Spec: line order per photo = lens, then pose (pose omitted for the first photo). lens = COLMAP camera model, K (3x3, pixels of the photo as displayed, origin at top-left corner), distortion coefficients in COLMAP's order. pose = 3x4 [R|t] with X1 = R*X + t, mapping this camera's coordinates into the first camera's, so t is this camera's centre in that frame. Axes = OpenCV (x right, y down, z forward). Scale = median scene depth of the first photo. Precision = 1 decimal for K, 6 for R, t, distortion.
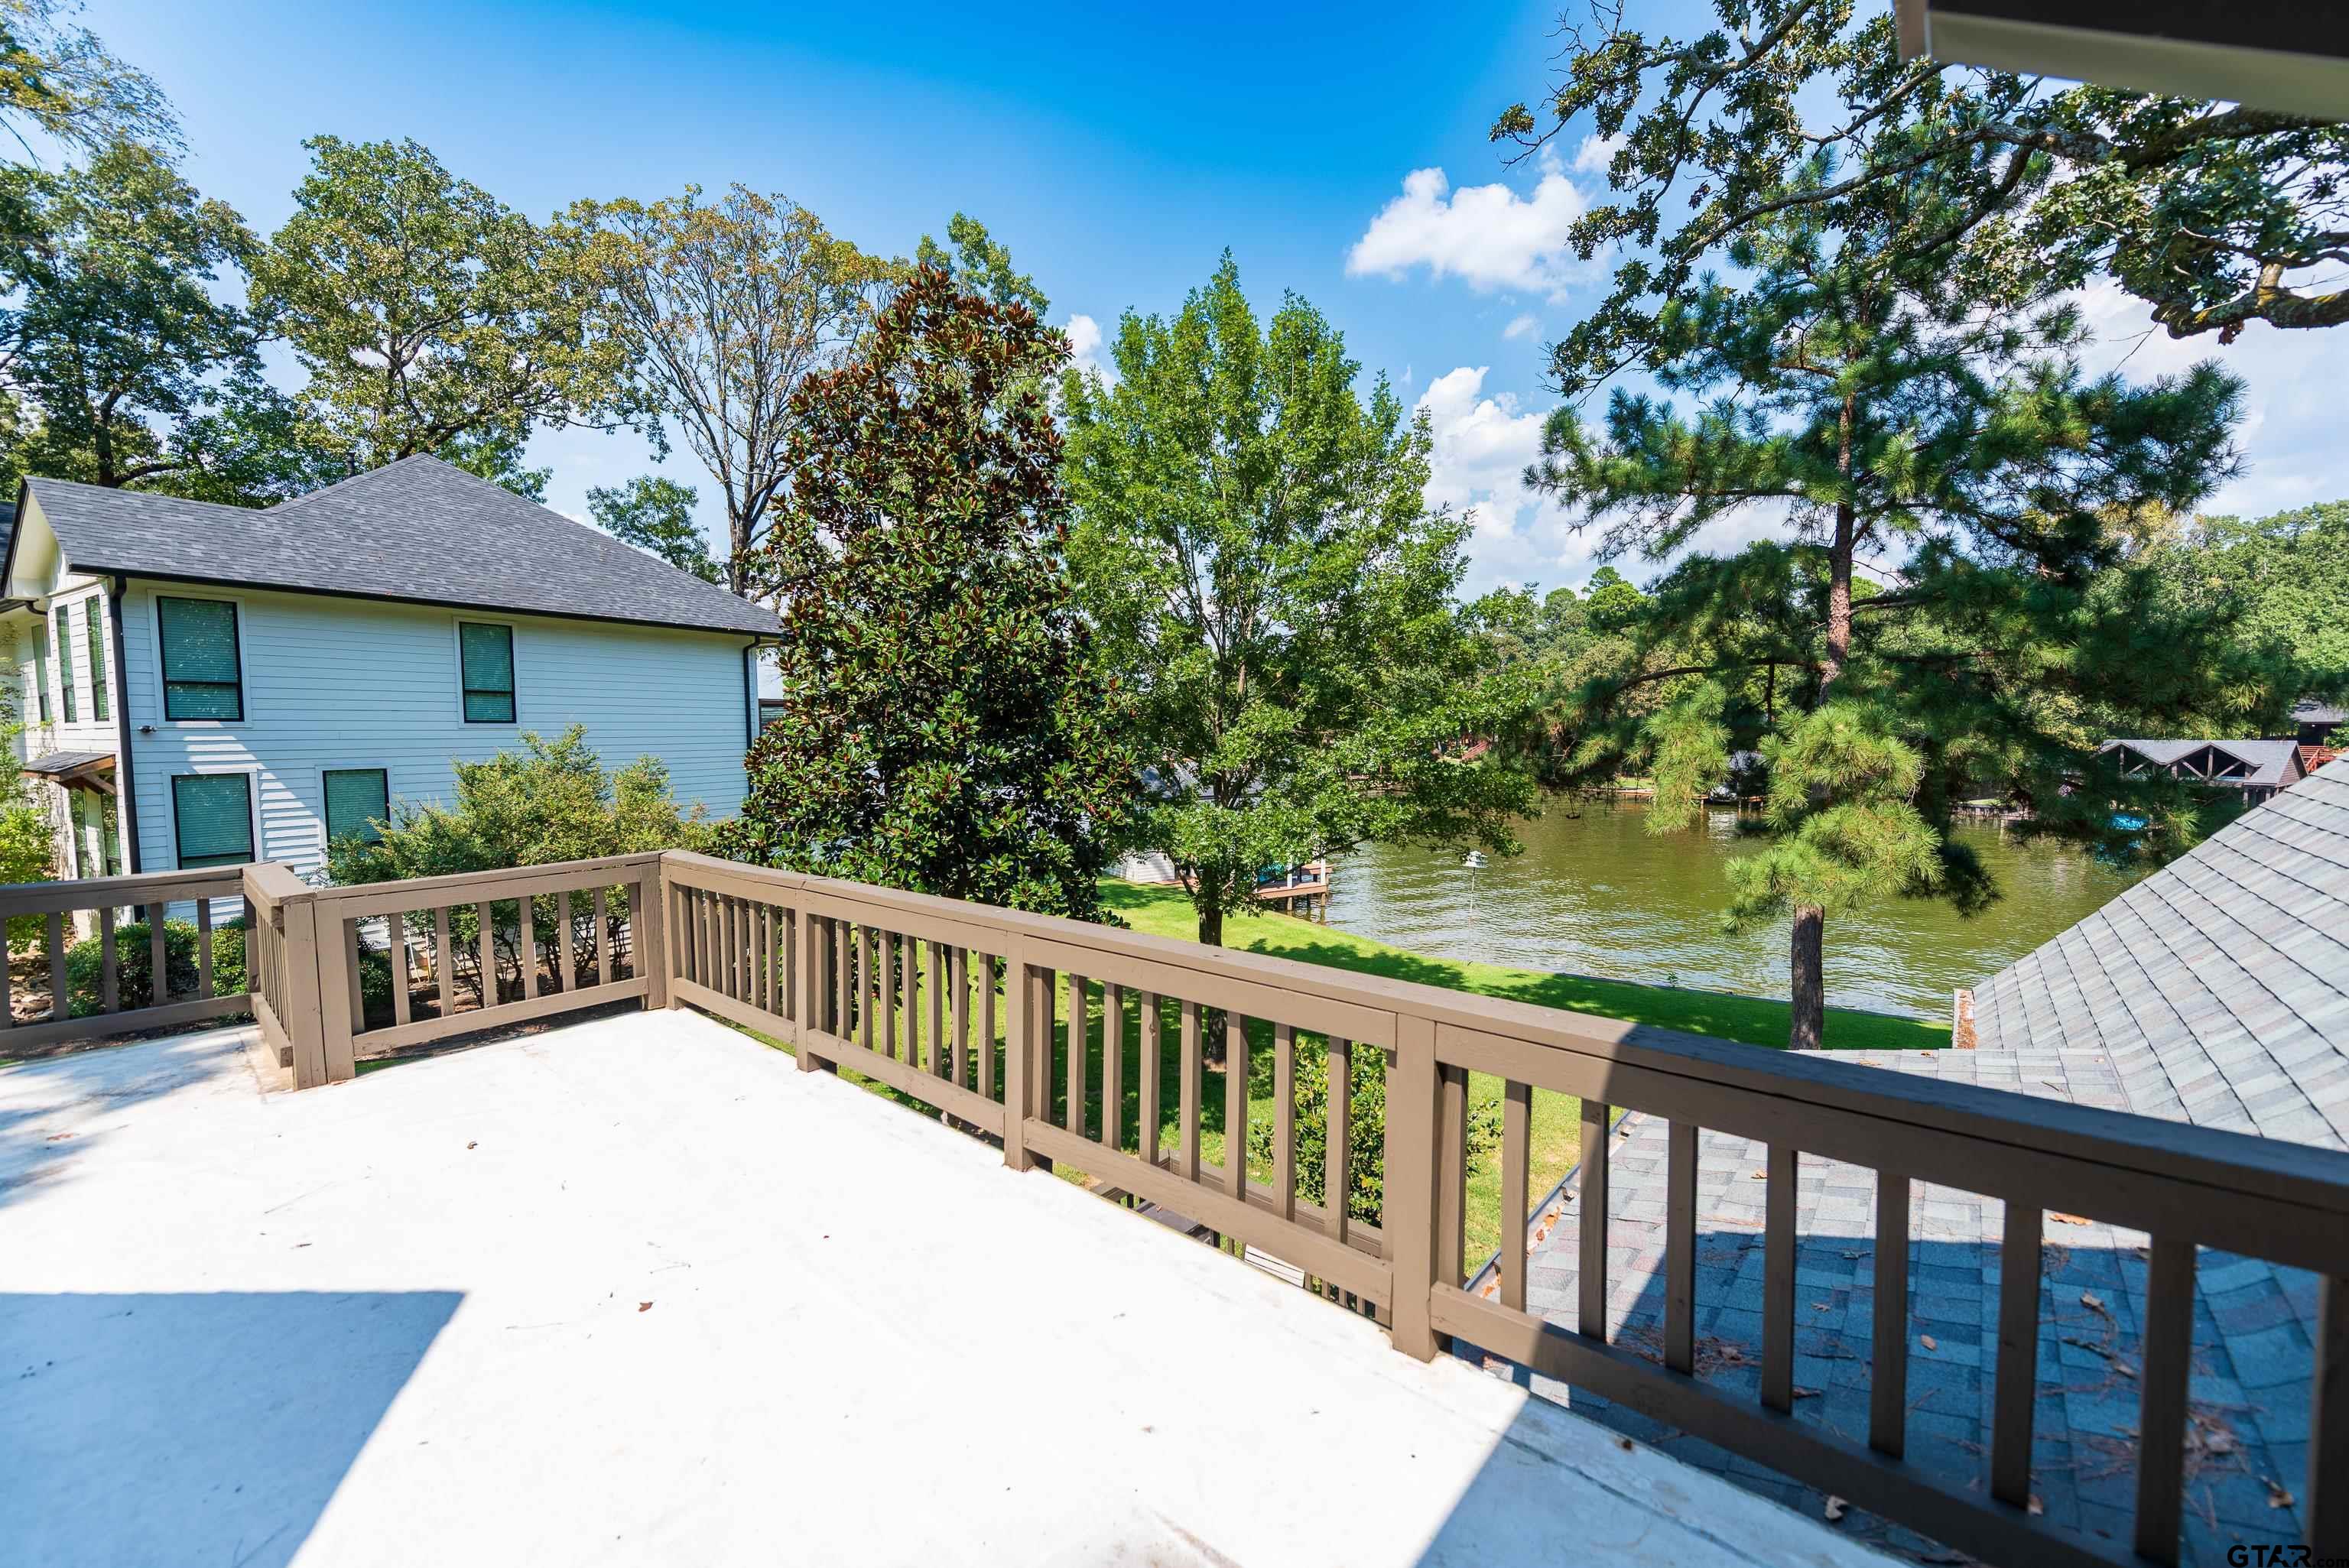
lens RADIAL K [[923.4, 0, 1178.3], [0, 923.4, 789.0], [0, 0, 1]] dist [0.018751, -0.005815]
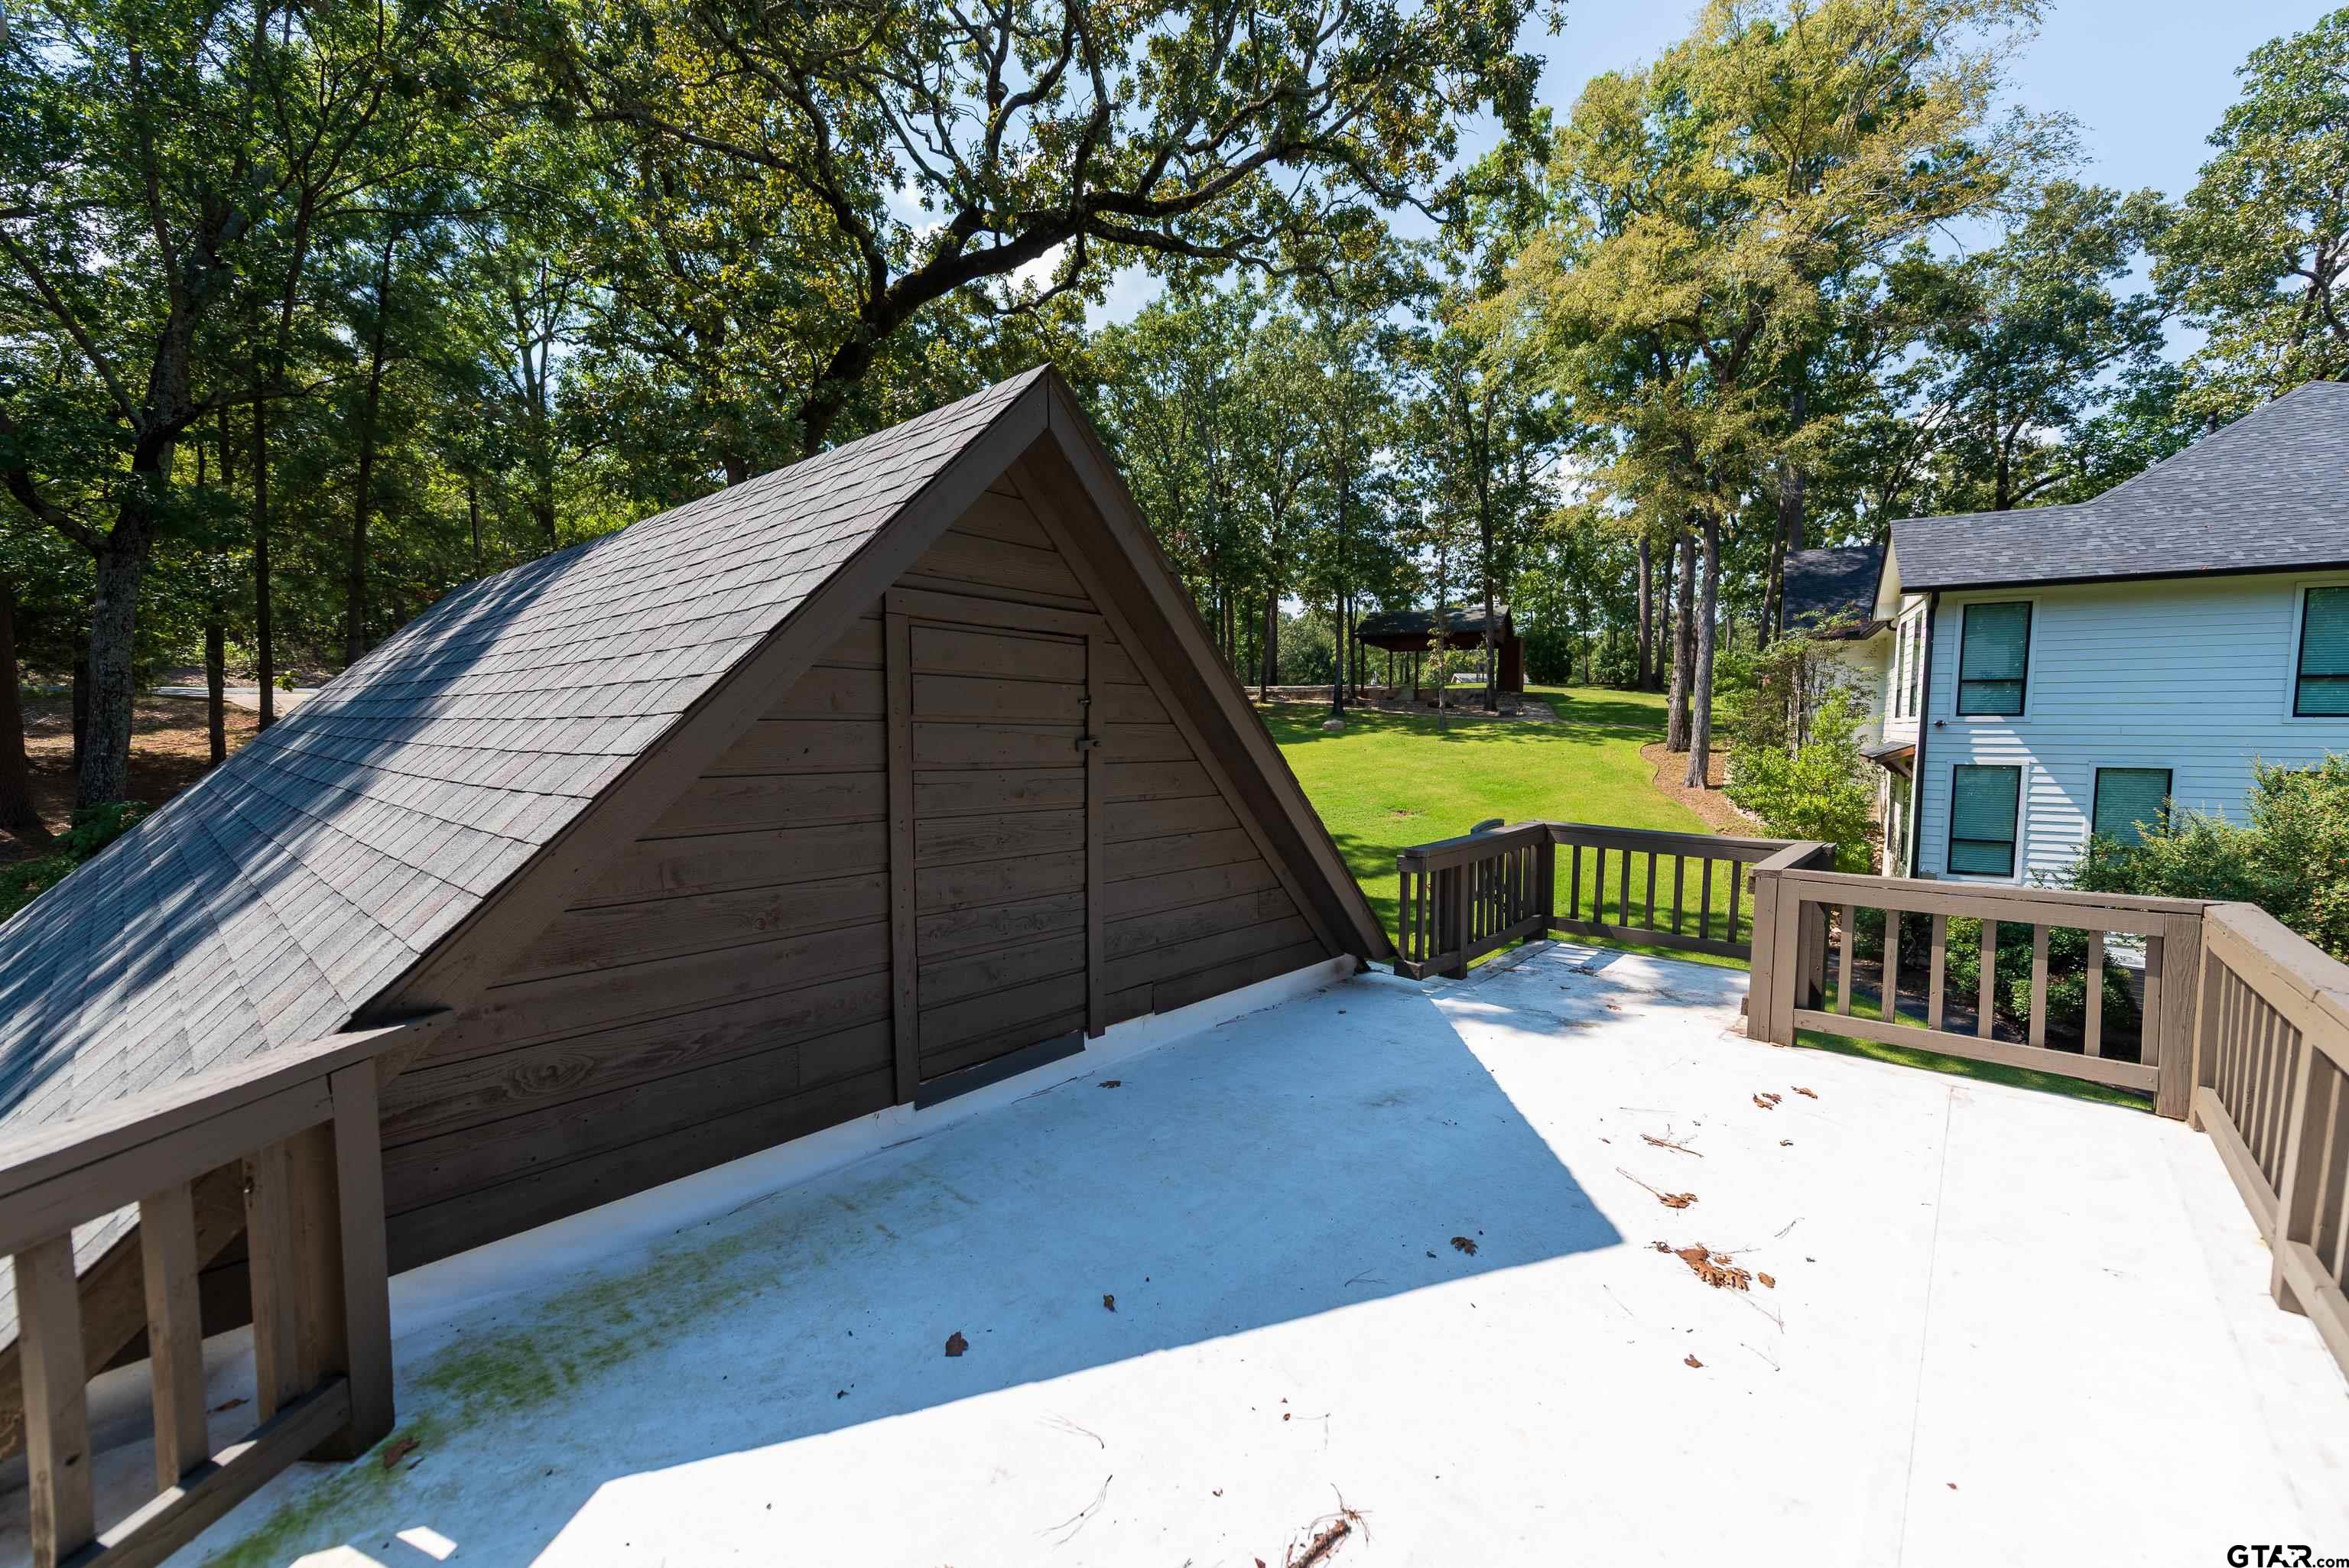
lens RADIAL K [[923.4, 0, 1178.3], [0, 923.4, 789.0], [0, 0, 1]] dist [0.018751, -0.005815]
pose [[-0.007369, 0.074426, -0.997199, 0.044007], [-0.068527, 0.994844, 0.074757, -0.004804], [0.997622, 0.068886, -0.002231, 0.069696]]
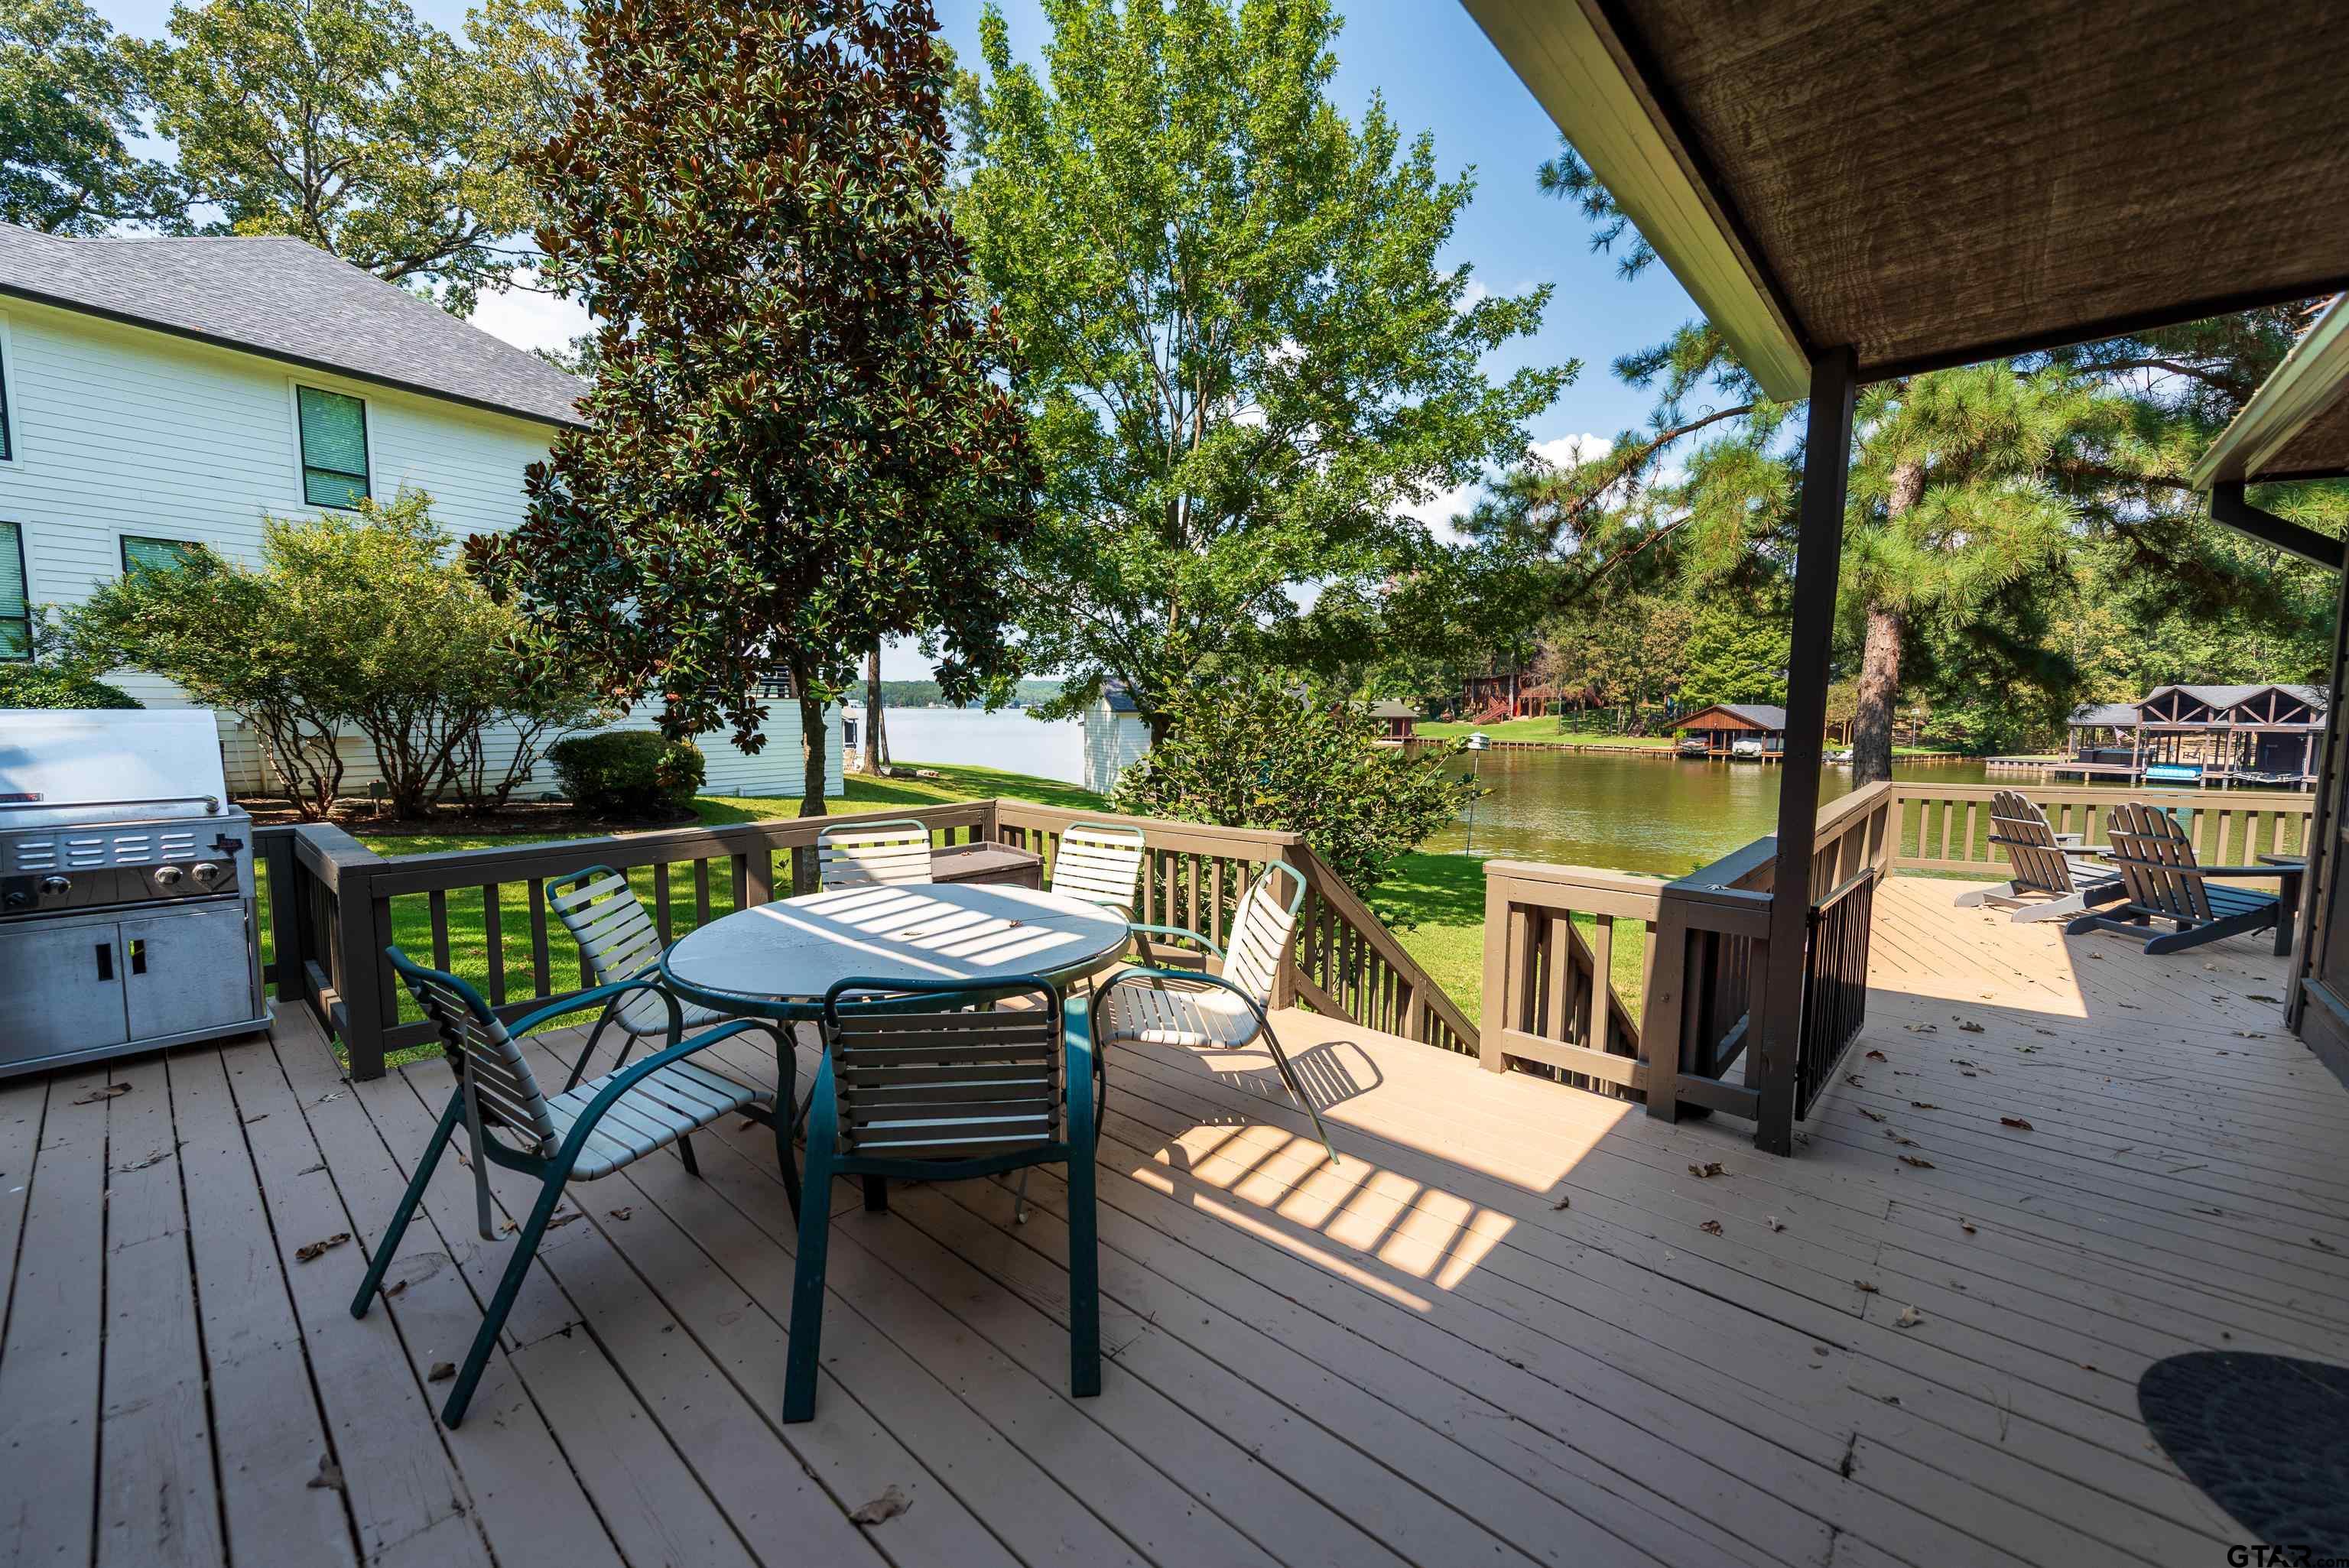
lens RADIAL K [[923.4, 0, 1178.3], [0, 923.4, 789.0], [0, 0, 1]] dist [0.018751, -0.005815]
pose [[0.999826, 0.011104, -0.014998, 0.066699], [-0.010755, 0.999675, 0.023132, 0.184290], [0.015250, -0.022967, 0.999620, 0.155653]]
